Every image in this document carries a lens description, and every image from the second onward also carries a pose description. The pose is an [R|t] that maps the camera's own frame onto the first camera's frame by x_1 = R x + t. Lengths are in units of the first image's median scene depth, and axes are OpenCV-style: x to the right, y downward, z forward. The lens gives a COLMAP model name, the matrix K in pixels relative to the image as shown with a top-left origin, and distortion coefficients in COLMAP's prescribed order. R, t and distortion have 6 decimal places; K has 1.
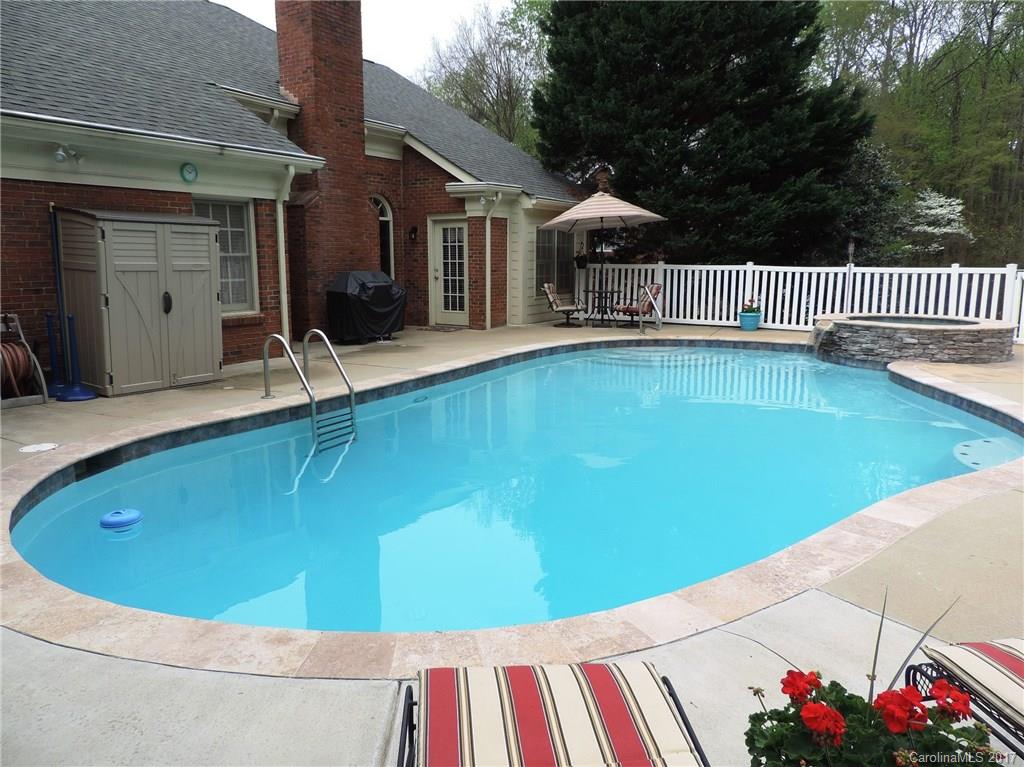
lens RADIAL K [[738.4, 0, 516.1], [0, 738.4, 381.6], [0, 0, 1]] dist [-0.010248, 0.005649]
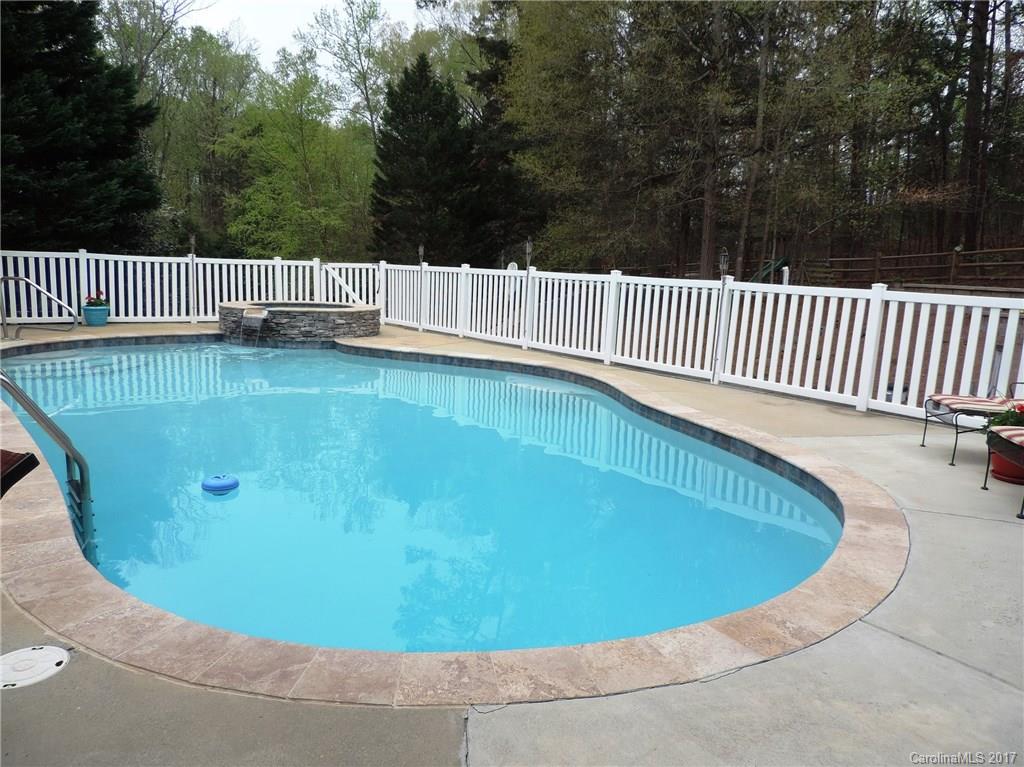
lens RADIAL K [[738.4, 0, 516.6], [0, 738.4, 388.0], [0, 0, 1]] dist [-0.010248, 0.005649]
pose [[0.312604, -0.150358, 0.937908, -0.482424], [0.119342, 0.985785, 0.118257, -0.050277], [-0.942357, 0.074964, 0.326104, 0.289067]]
